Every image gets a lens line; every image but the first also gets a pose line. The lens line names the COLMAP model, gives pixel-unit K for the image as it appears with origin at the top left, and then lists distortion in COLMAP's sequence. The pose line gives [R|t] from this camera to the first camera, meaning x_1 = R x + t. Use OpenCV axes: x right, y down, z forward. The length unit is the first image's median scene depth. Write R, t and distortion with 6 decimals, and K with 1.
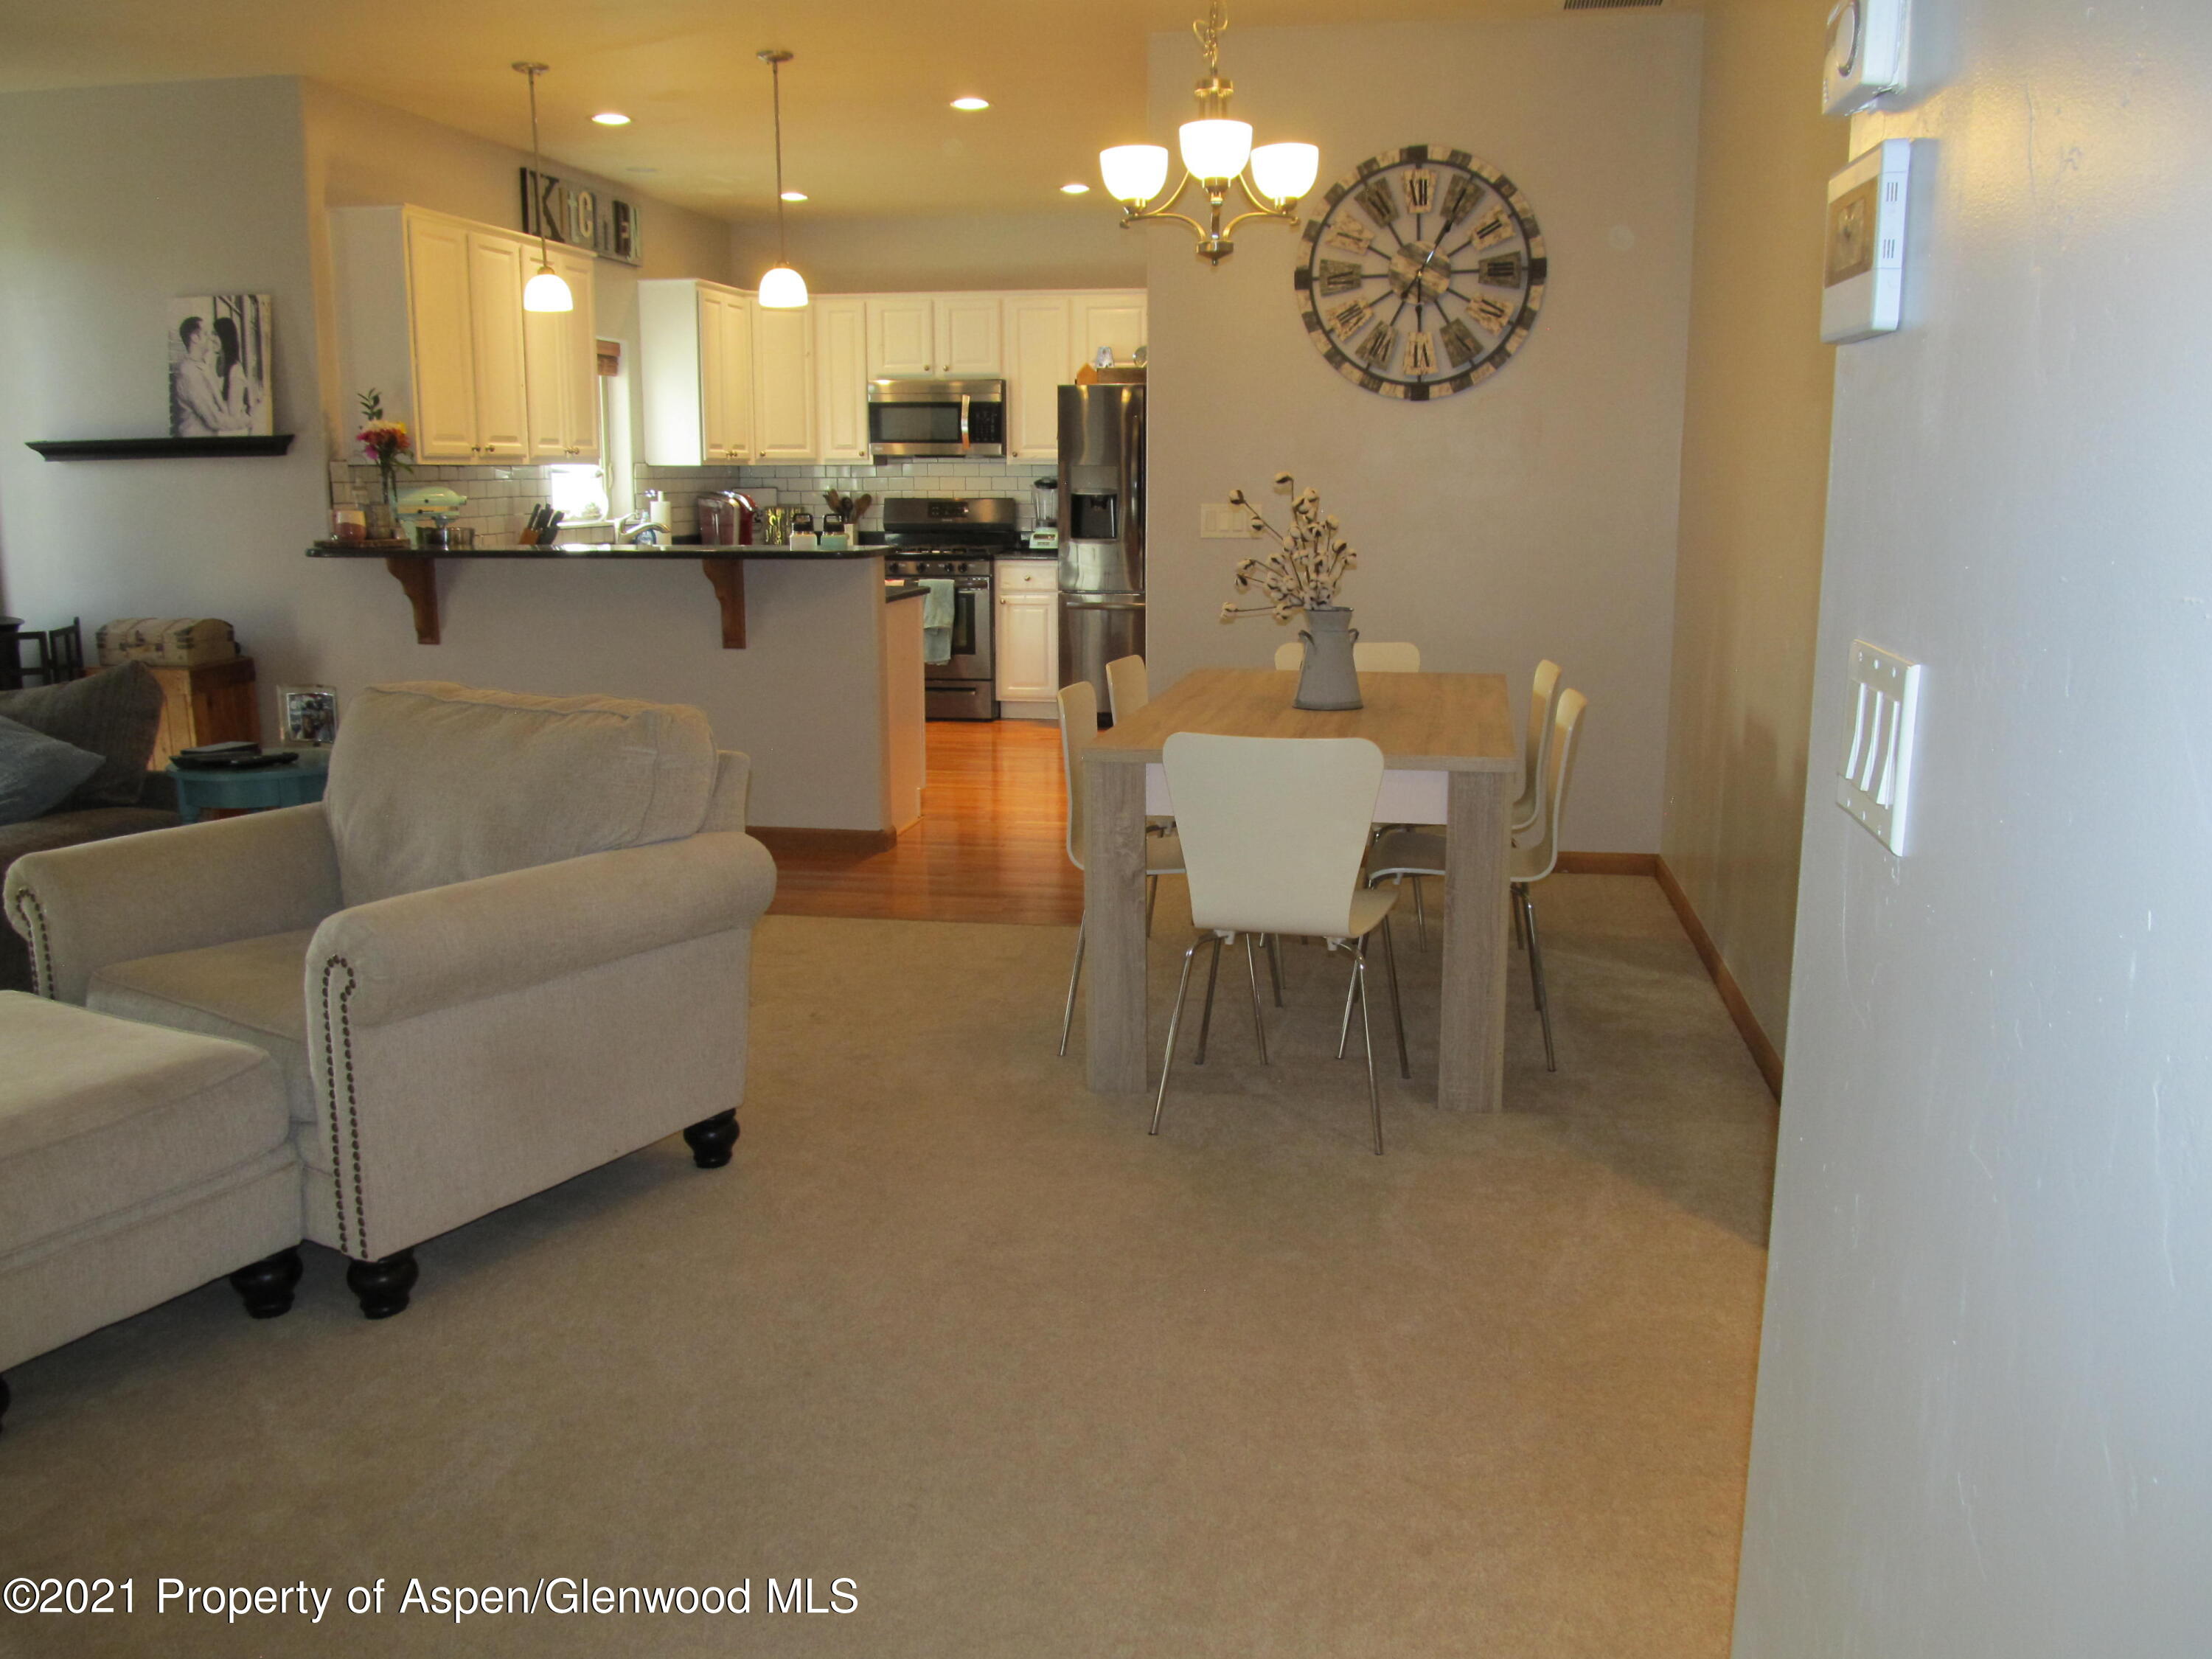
lens RADIAL K [[1824.4, 0, 1114.5], [0, 1824.4, 832.1], [0, 0, 1]] dist [-0.064728, 0.028071]
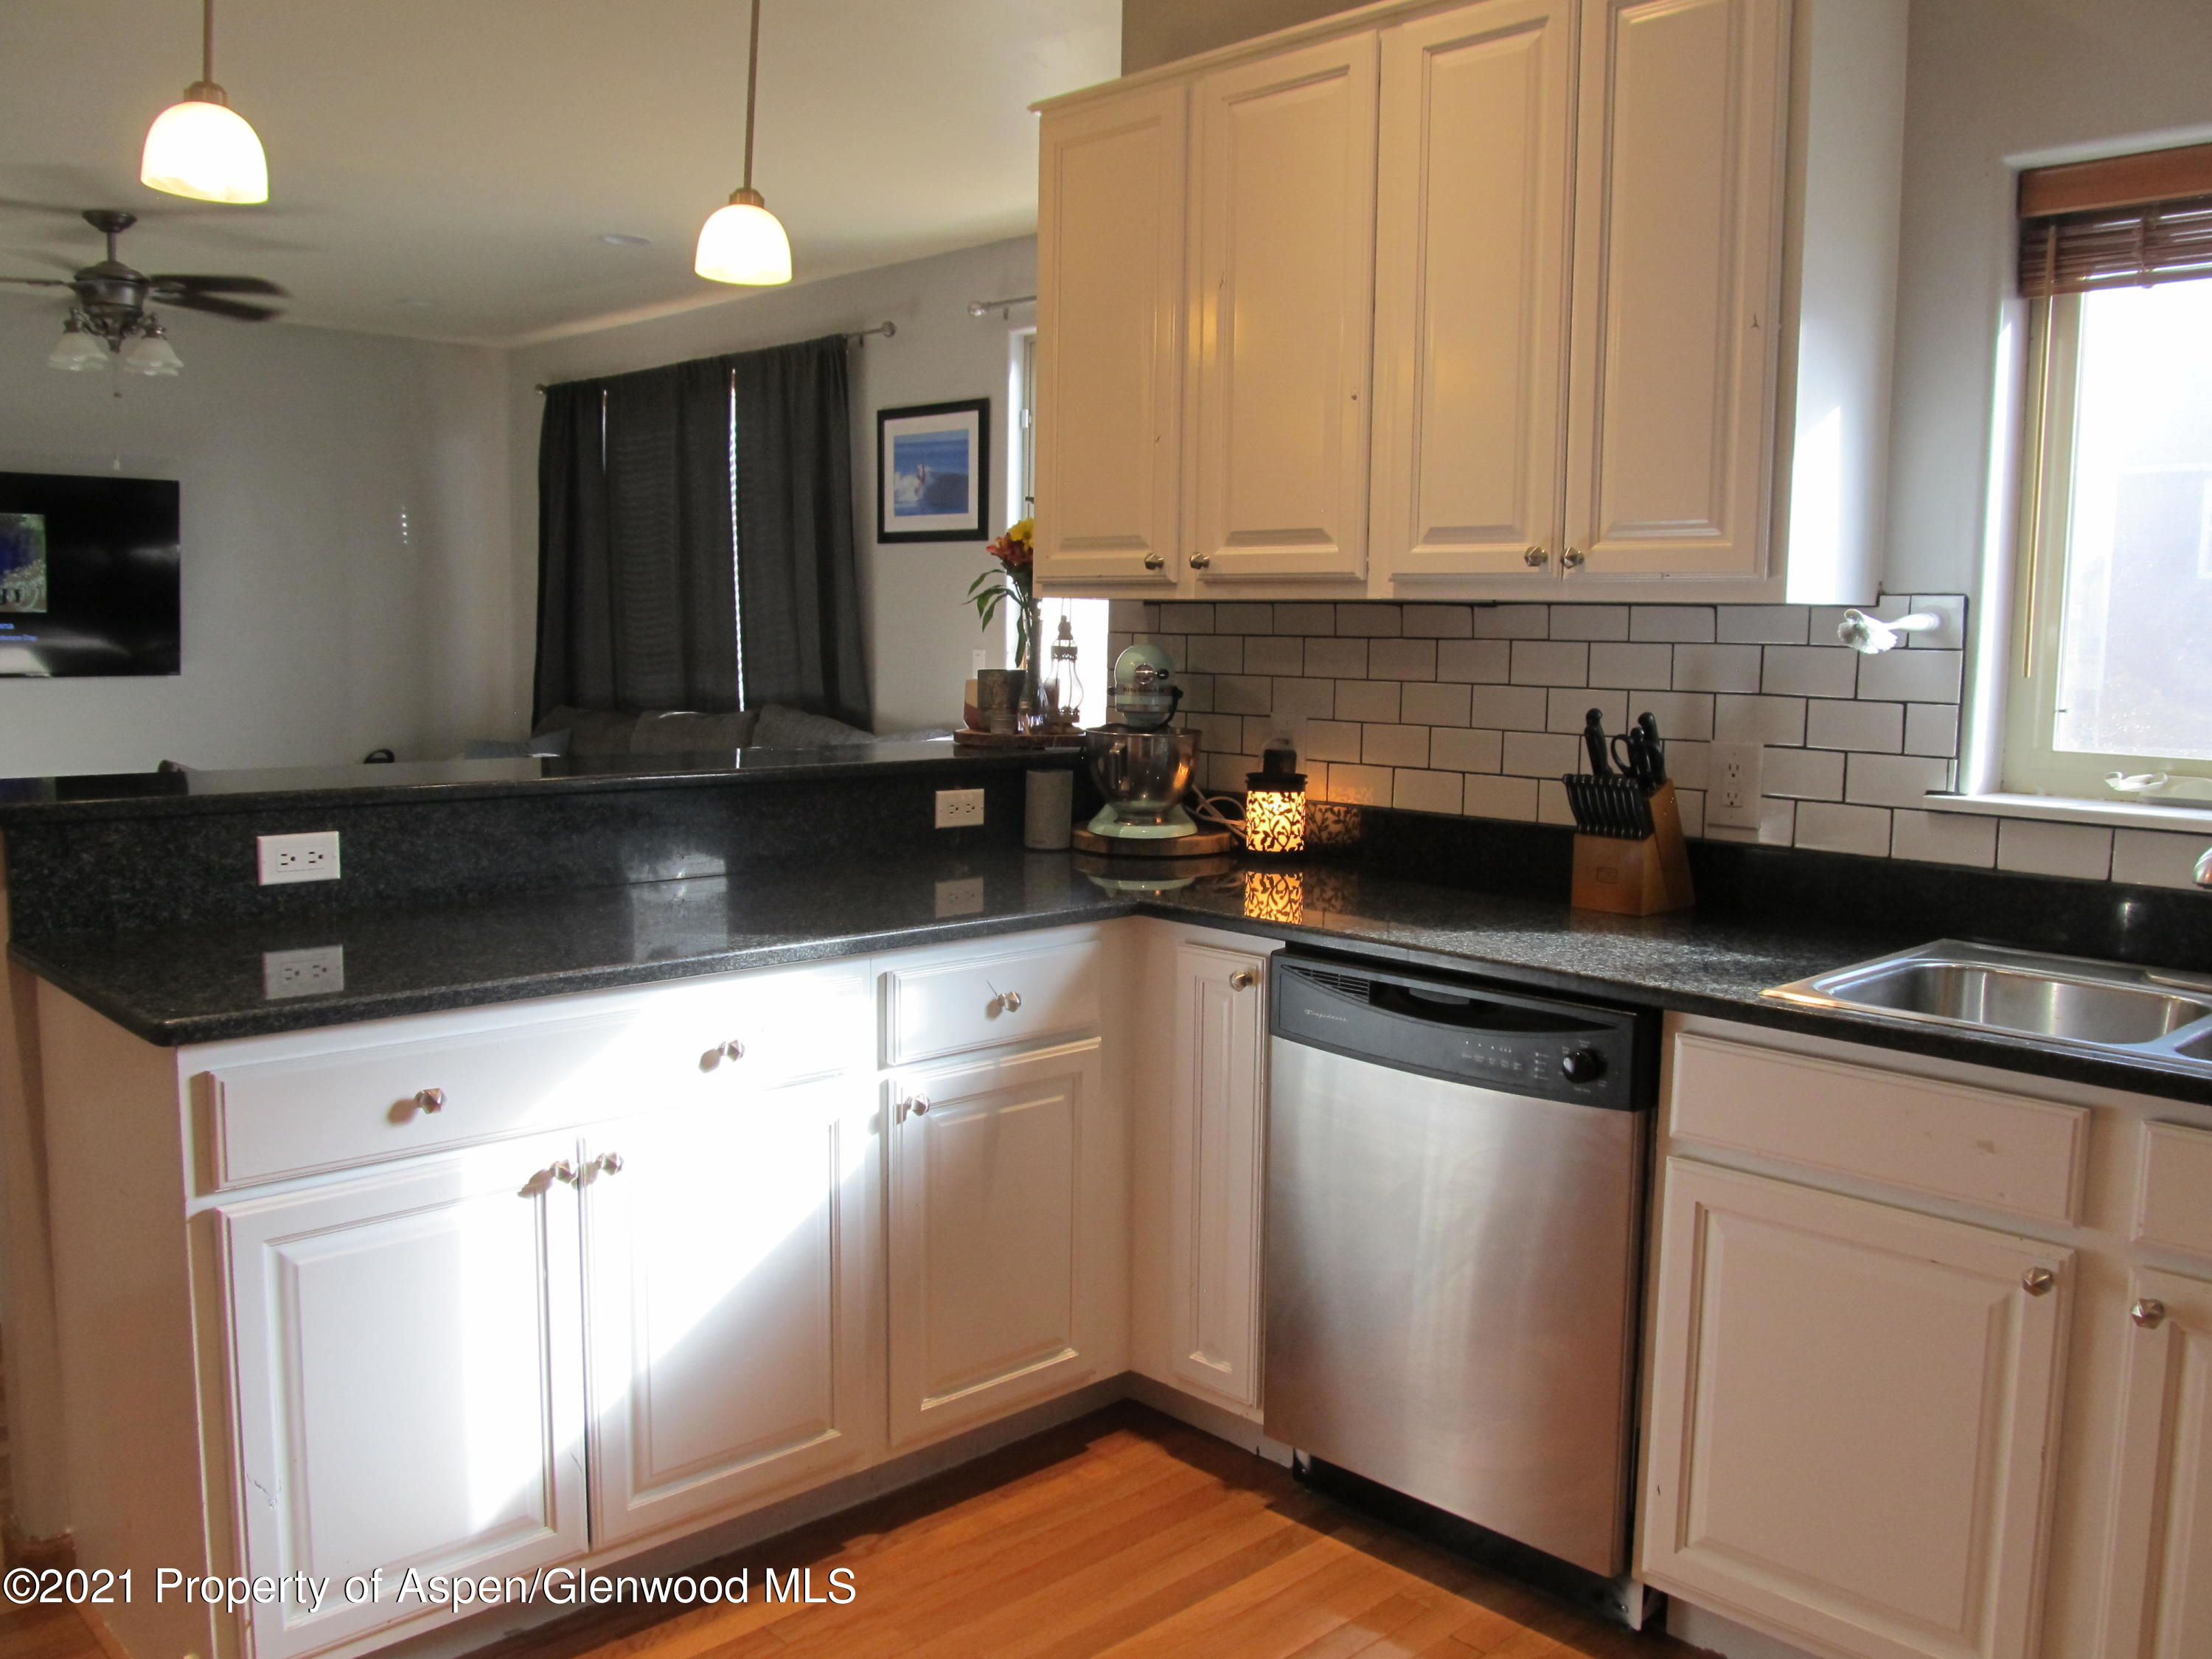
lens RADIAL K [[1820.4, 0, 1120.2], [0, 1820.4, 834.0], [0, 0, 1]] dist [-0.073454, 0.034687]
pose [[-0.586955, 0.082529, -0.805402, 0.024078], [-0.171906, 0.959404, 0.223589, -0.263577], [0.791158, 0.269690, -0.548940, 1.341308]]
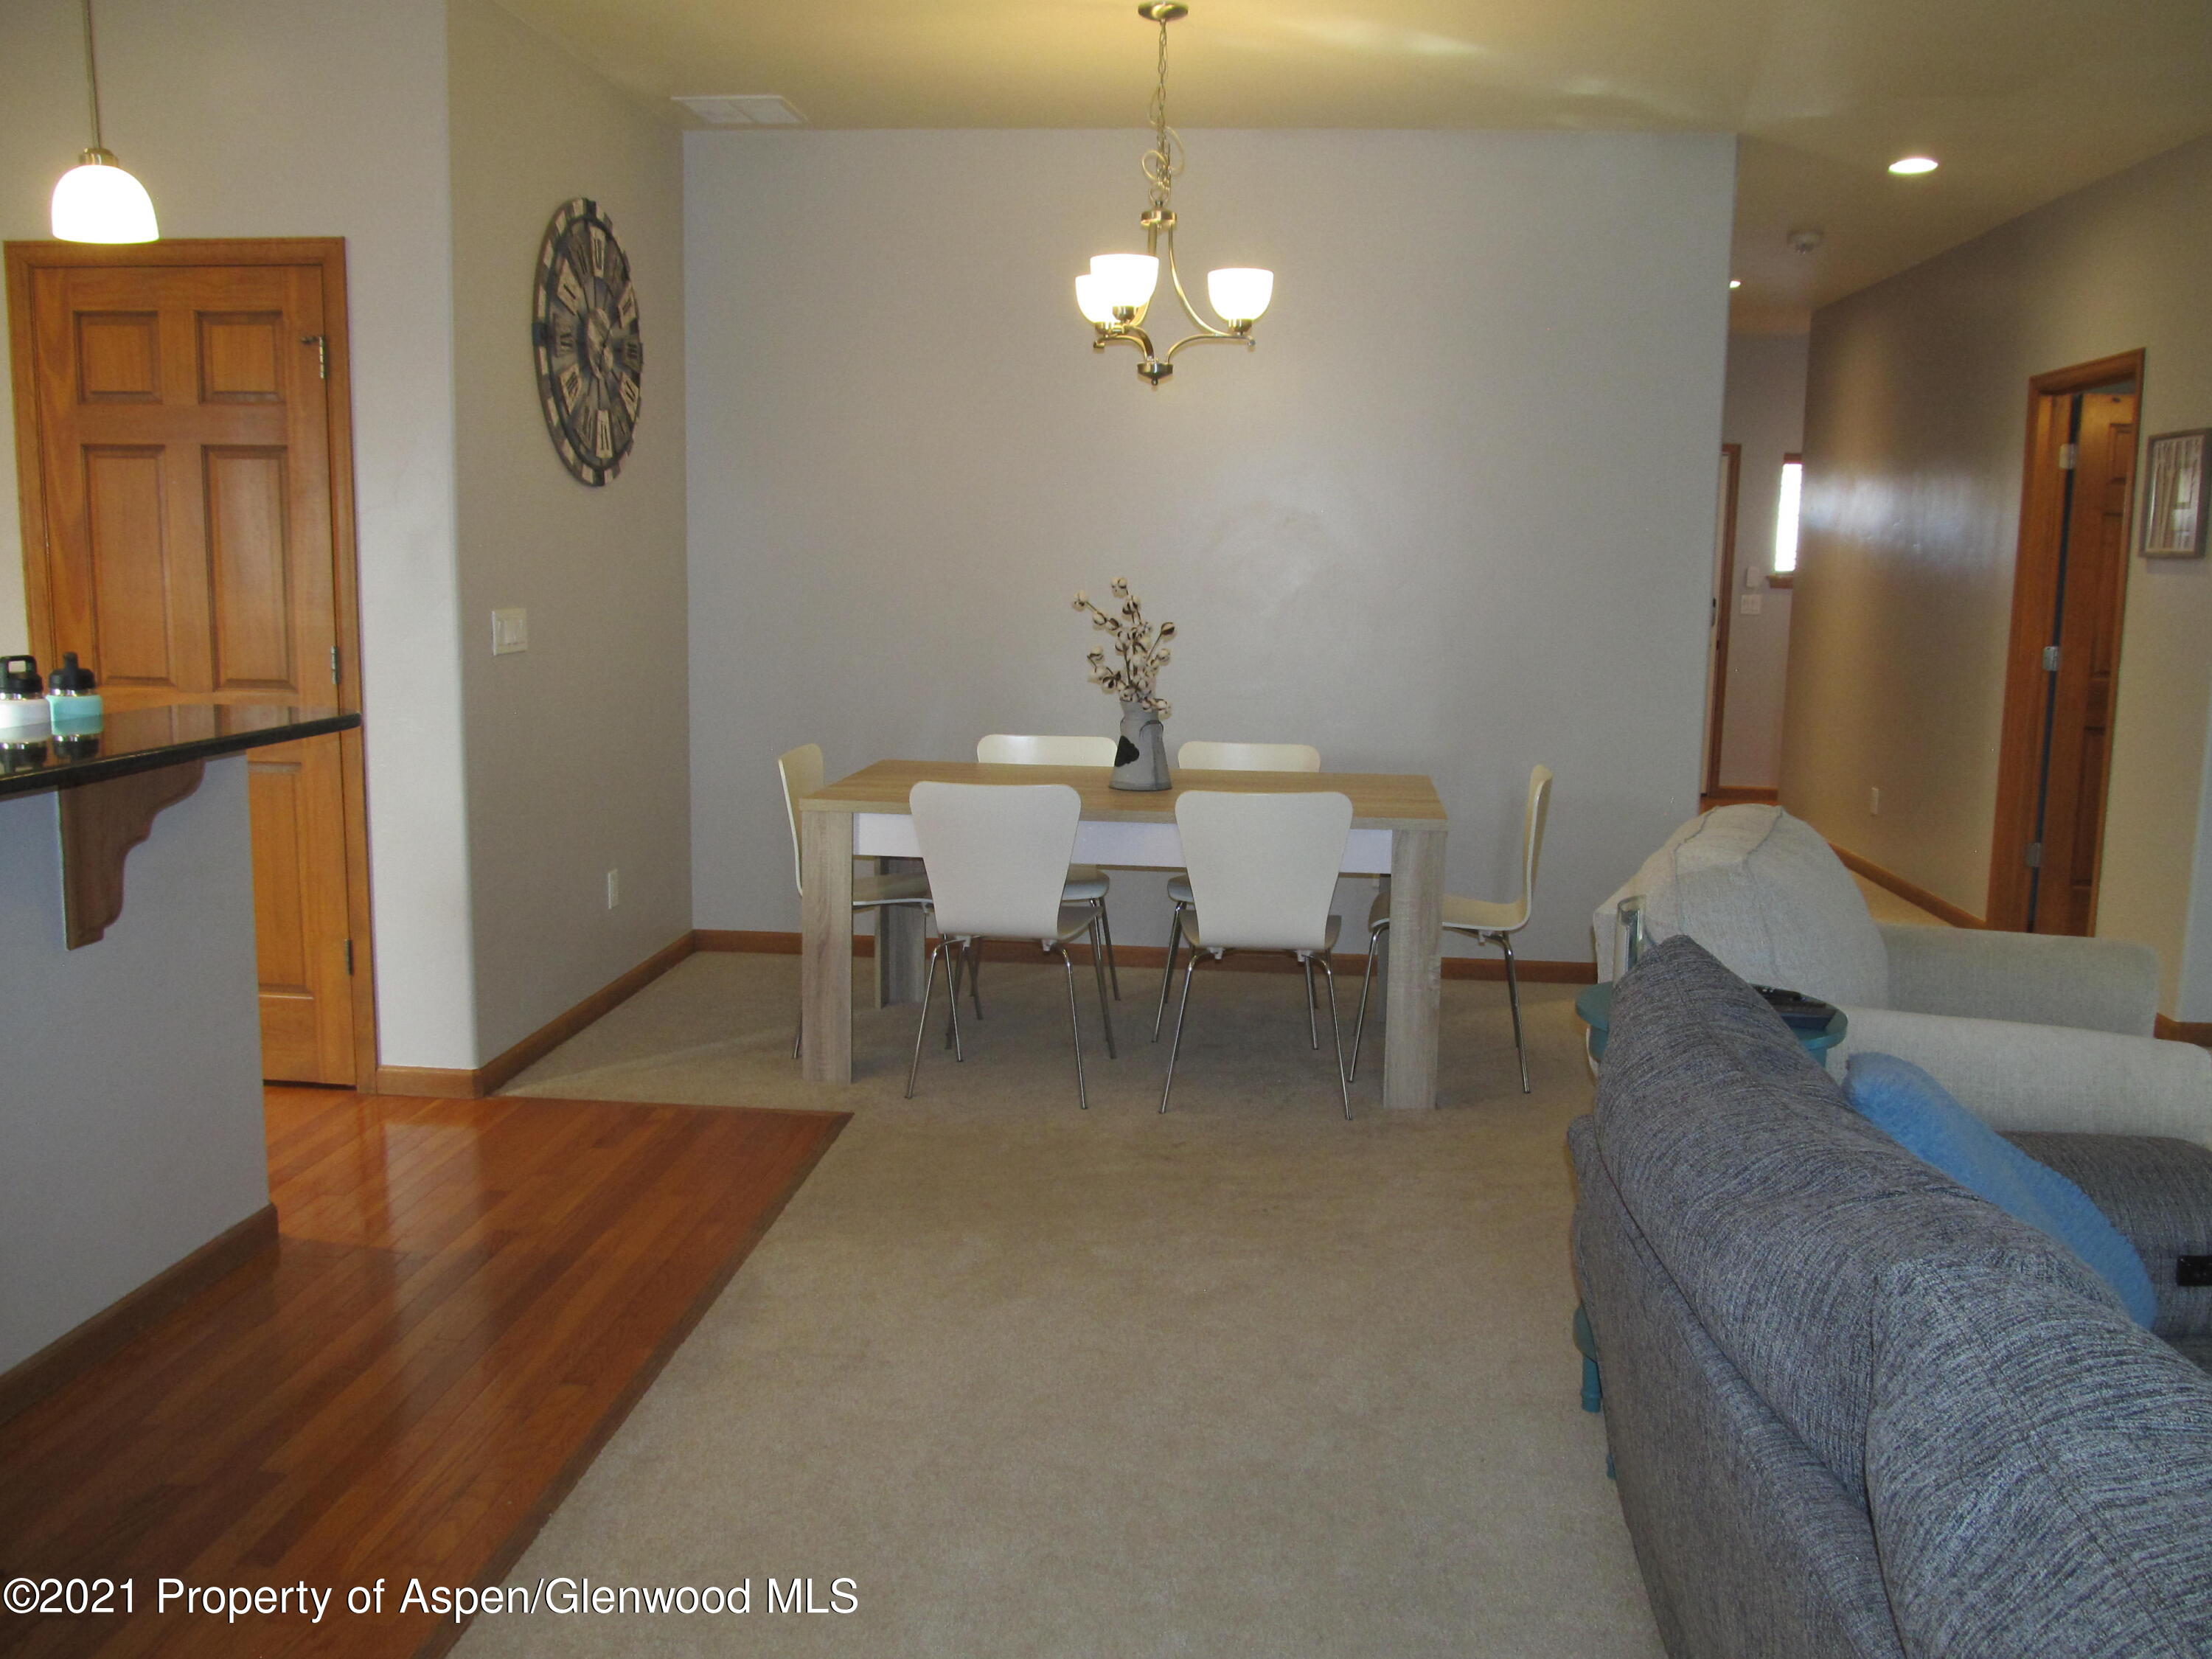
lens RADIAL K [[1831.2, 0, 1113.2], [0, 1831.2, 836.6], [0, 0, 1]] dist [-0.066998, 0.038472]
pose [[-0.078446, -0.155147, 0.984772, -0.679396], [0.174837, 0.970365, 0.166805, -0.157918], [-0.981467, 0.185260, -0.048996, 0.744266]]
